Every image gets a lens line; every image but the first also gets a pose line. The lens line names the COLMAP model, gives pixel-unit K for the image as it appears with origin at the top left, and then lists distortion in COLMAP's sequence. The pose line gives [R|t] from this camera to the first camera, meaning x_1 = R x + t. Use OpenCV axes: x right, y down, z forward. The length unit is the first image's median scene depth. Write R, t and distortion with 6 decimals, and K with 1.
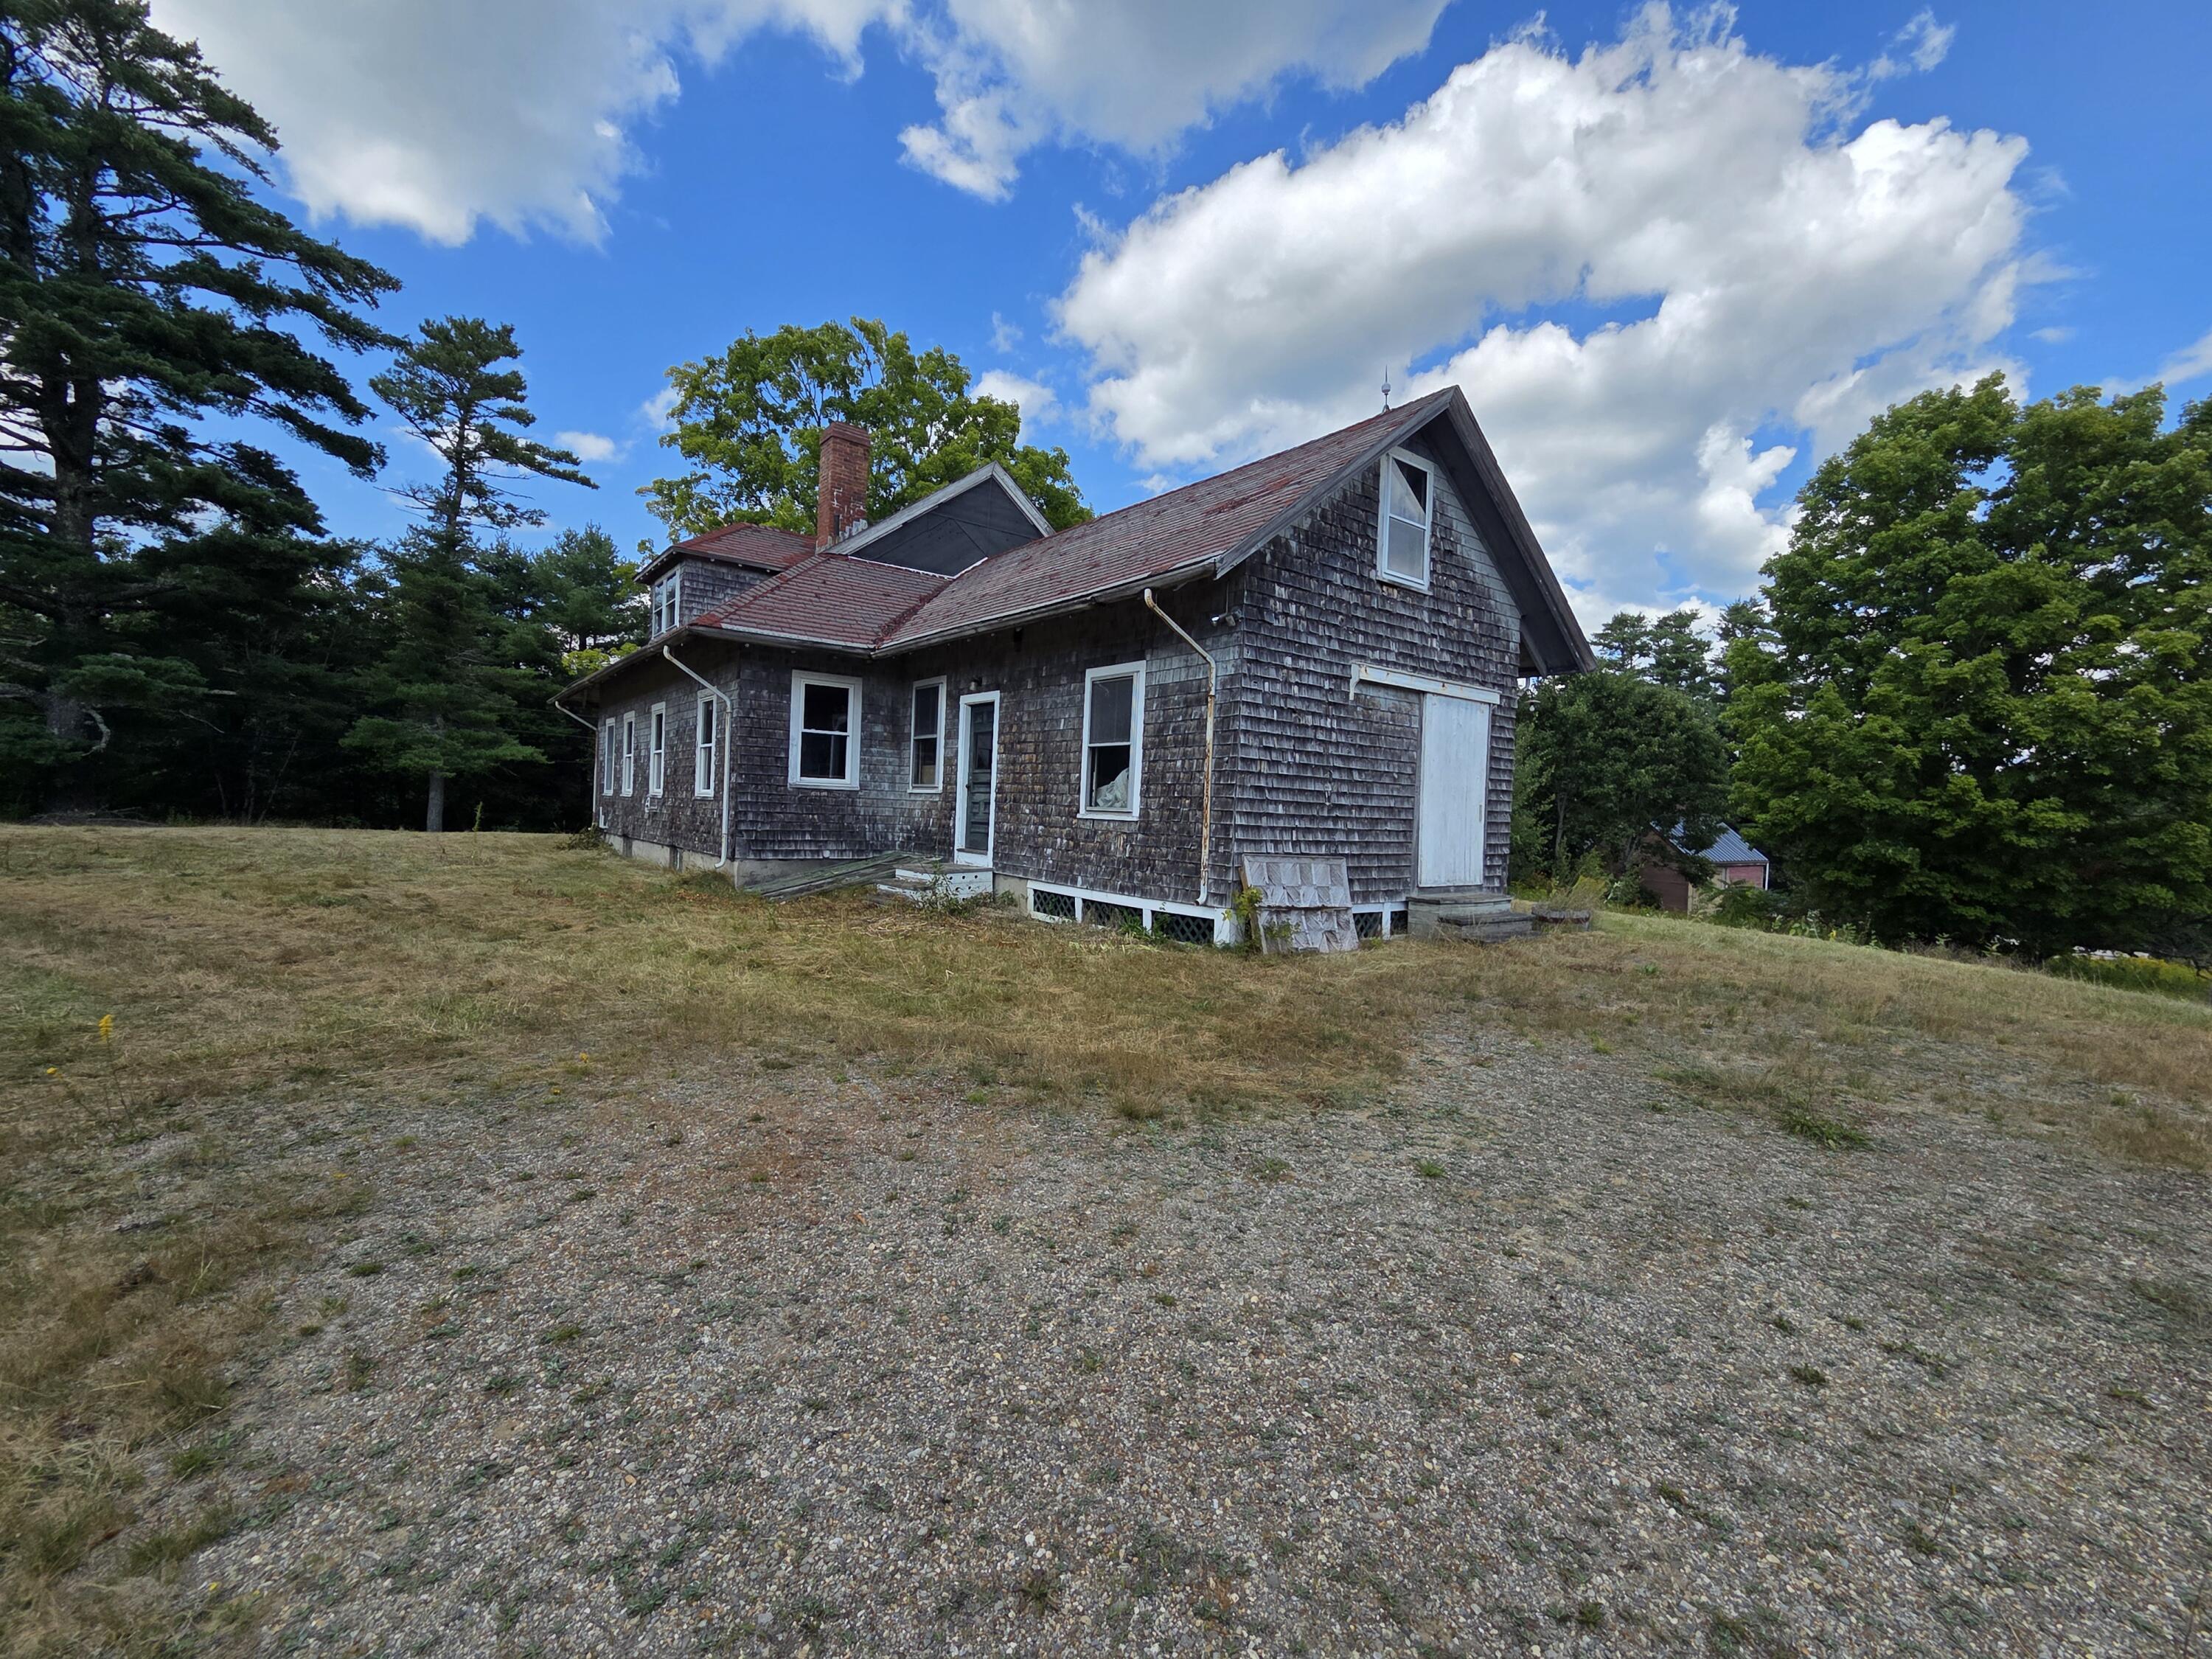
lens RADIAL K [[922.4, 0, 1134.3], [0, 922.4, 827.1], [0, 0, 1]] dist [-0.001035, -0.000057]
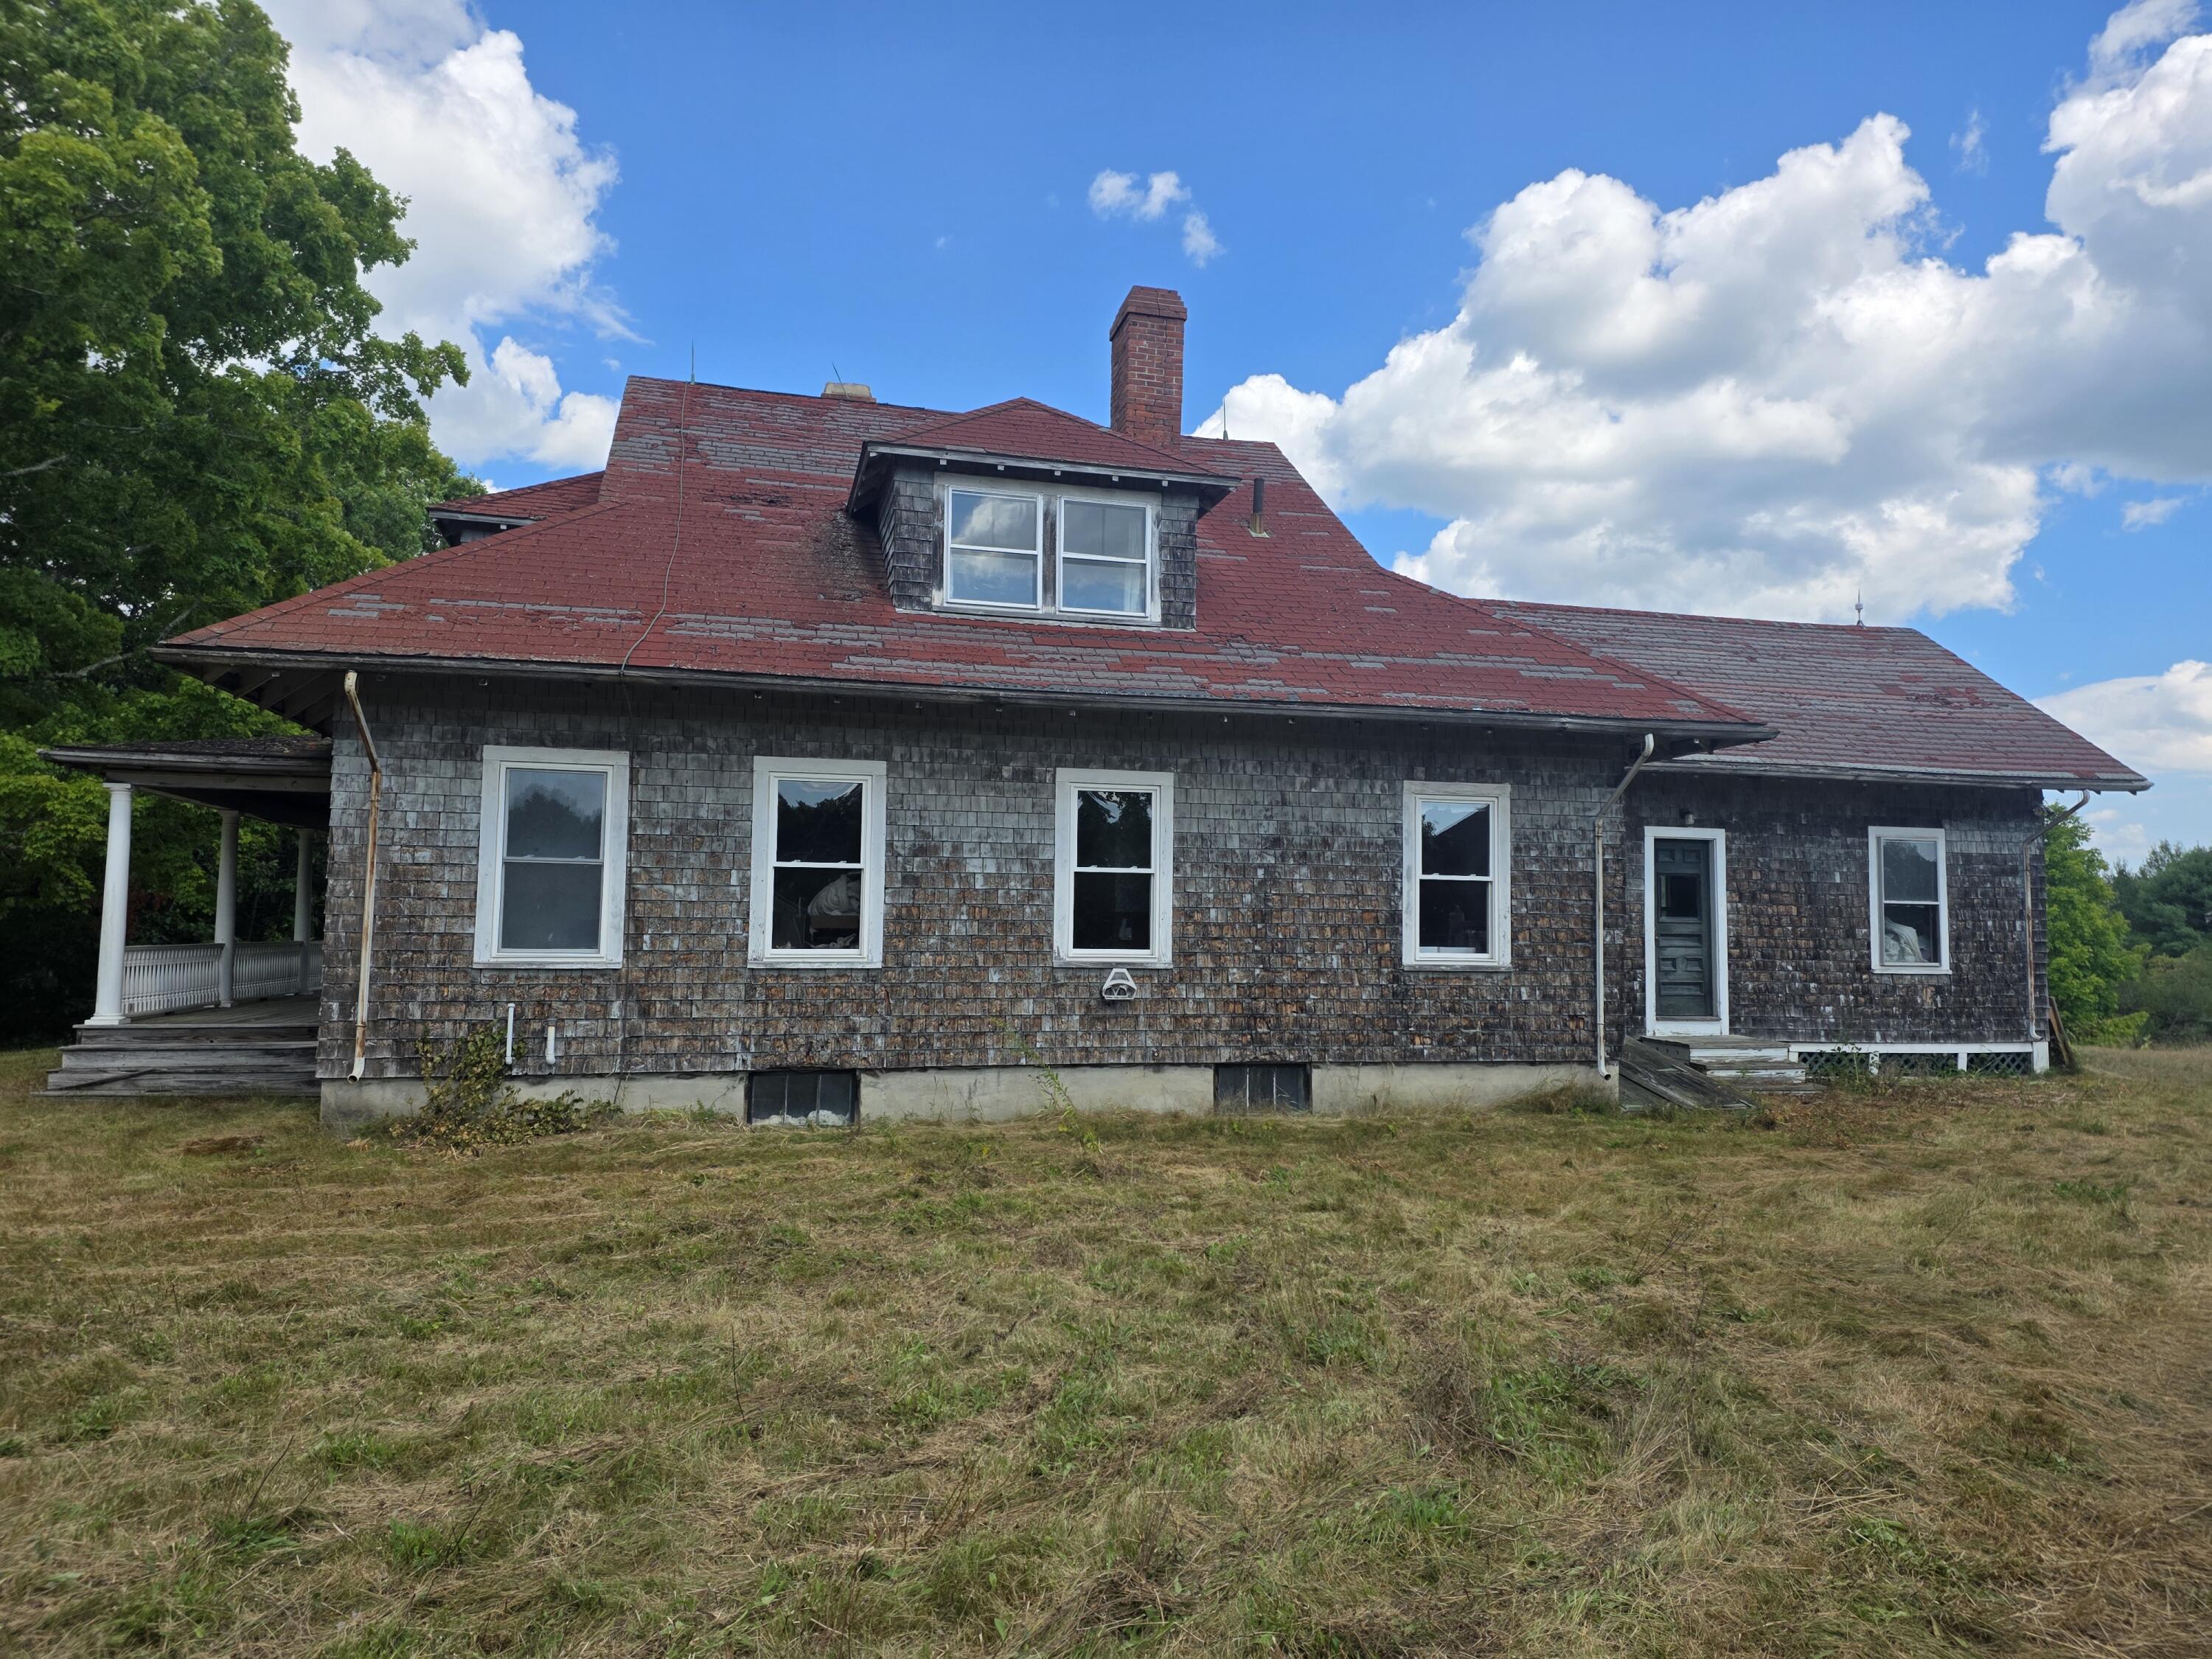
lens RADIAL K [[1480.0, 0, 1148.1], [0, 1480.0, 846.4], [0, 0, 1]] dist [0.045963, -0.019561]
pose [[0.409697, 0.029055, 0.911759, -1.714626], [0.021796, 0.998896, -0.041626, -0.089176], [-0.911961, 0.036926, 0.408611, 0.961003]]
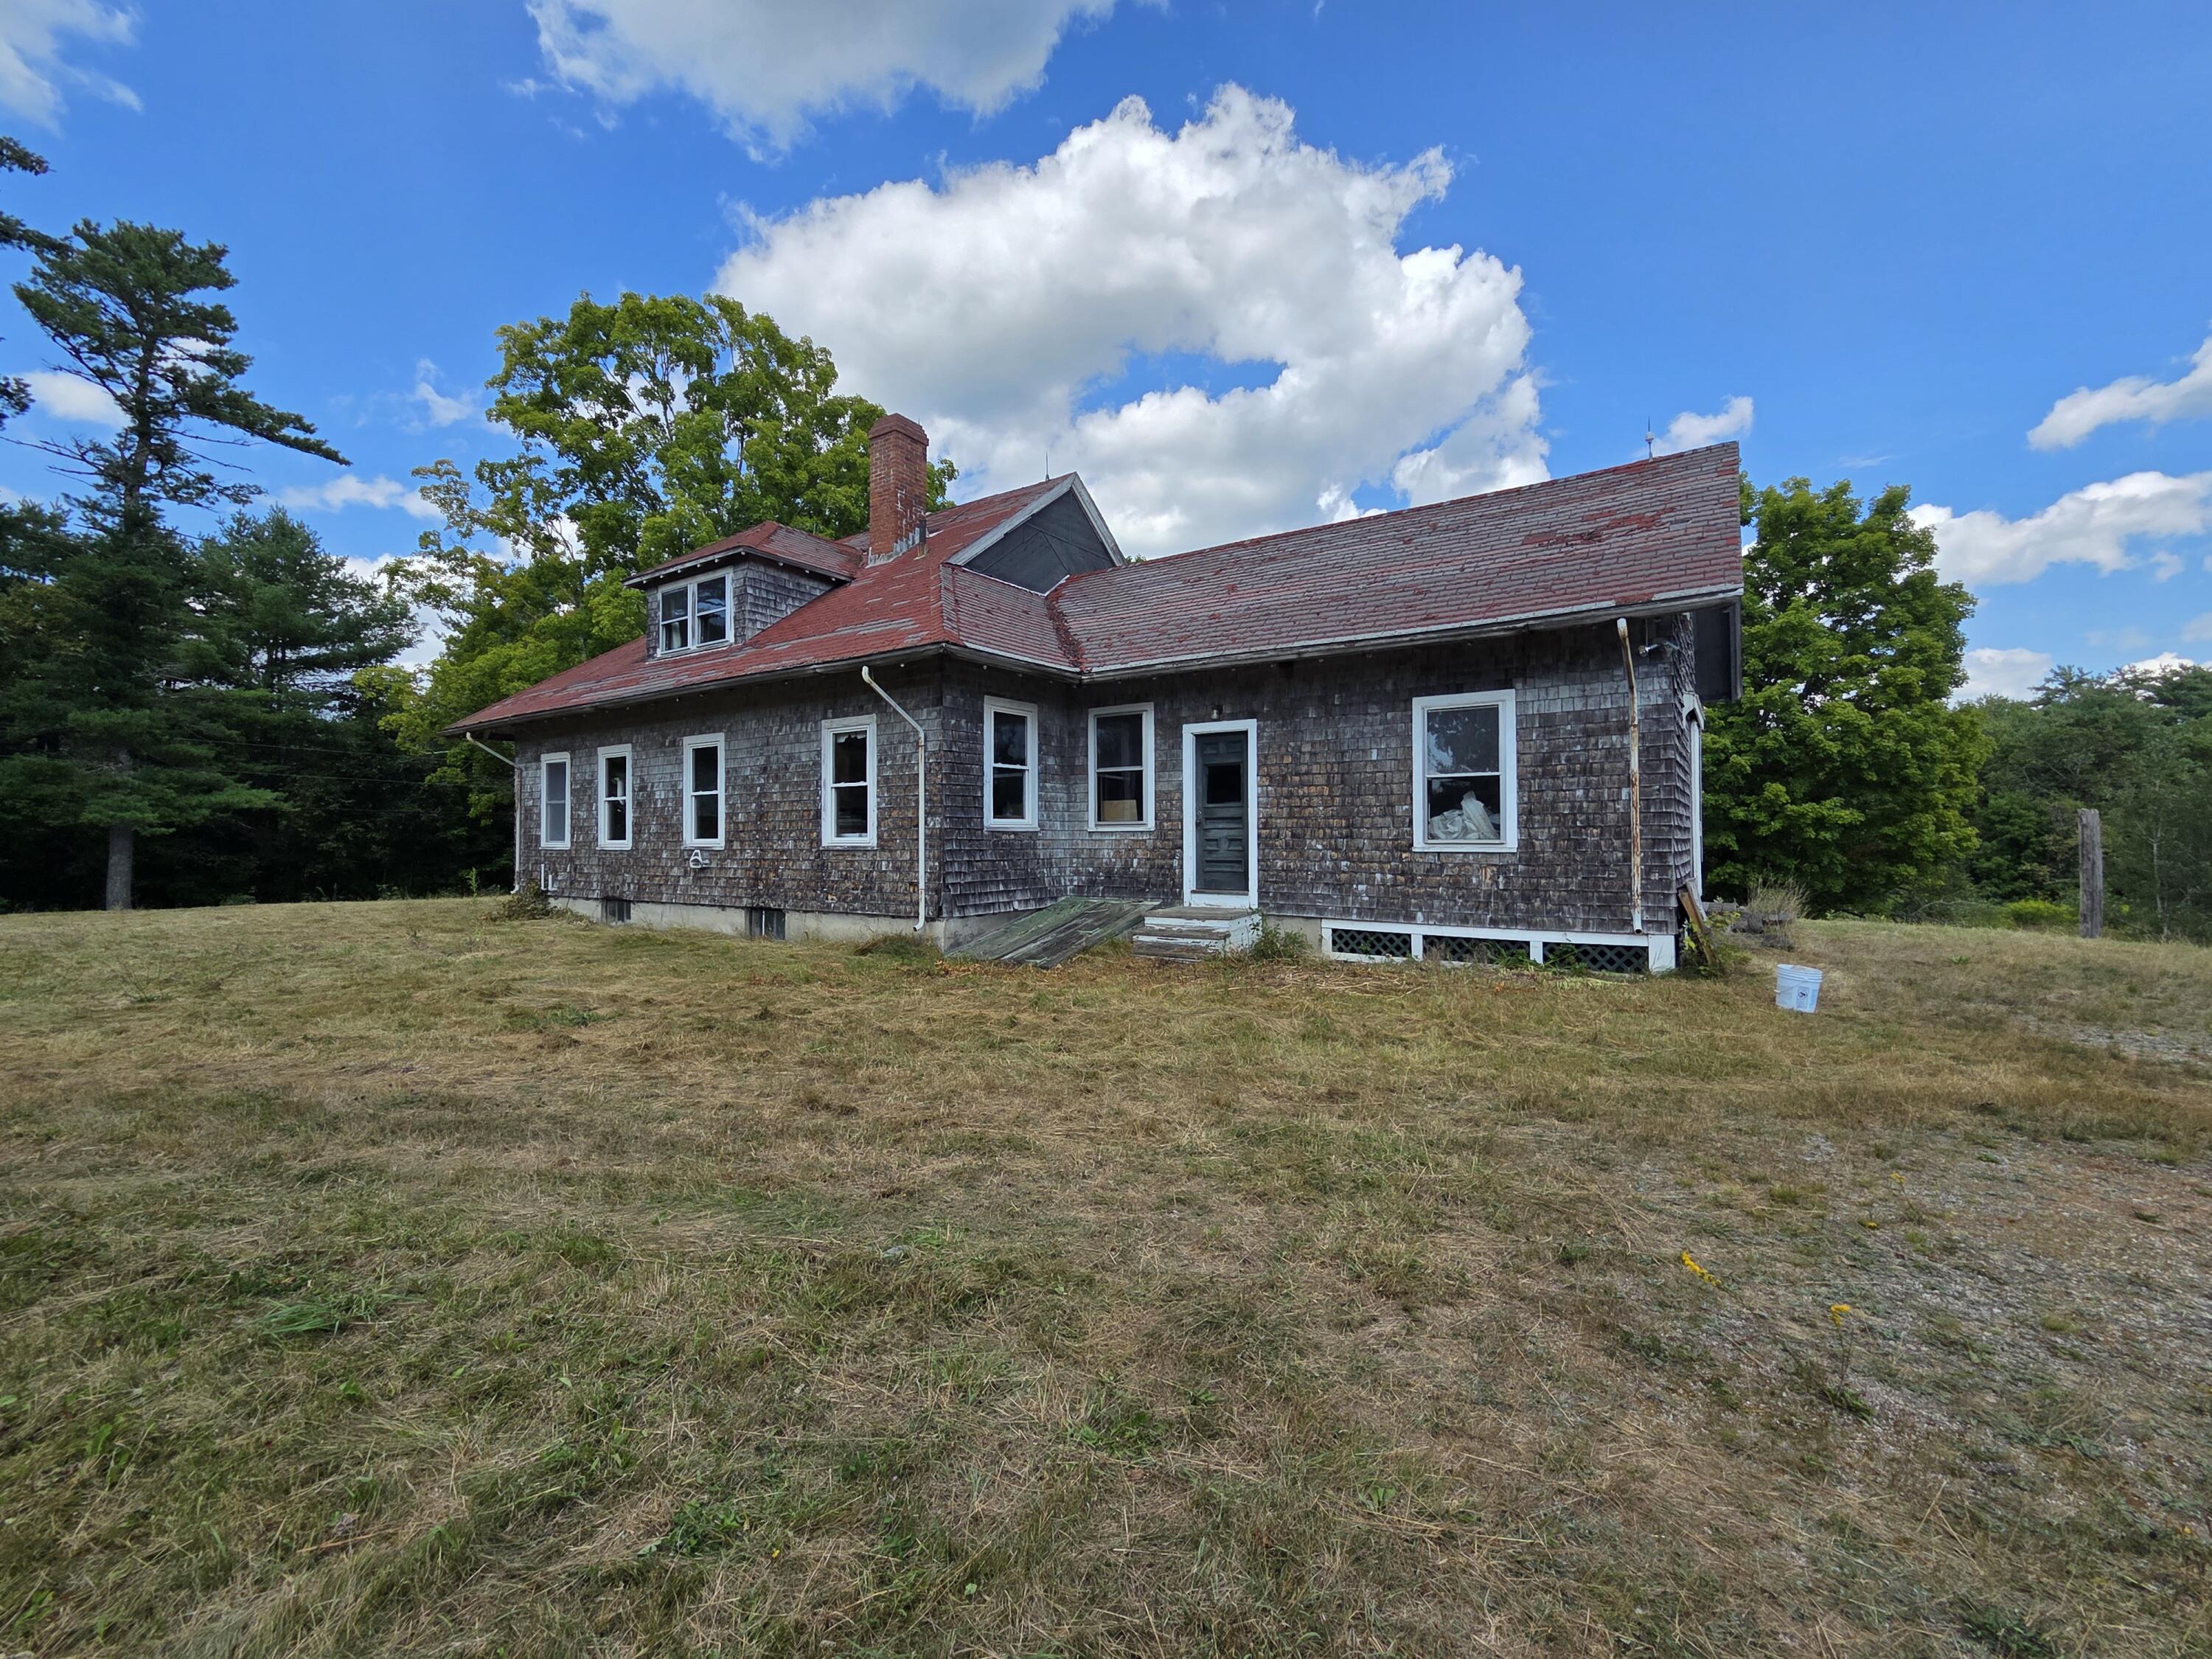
lens RADIAL K [[922.4, 0, 1110.5], [0, 922.4, 830.4], [0, 0, 1]] dist [-0.001035, -0.000057]
pose [[0.954509, -0.038932, 0.295631, -0.591525], [0.045201, 0.998874, -0.014400, -0.029818], [-0.294737, 0.027108, 0.955194, 0.158684]]
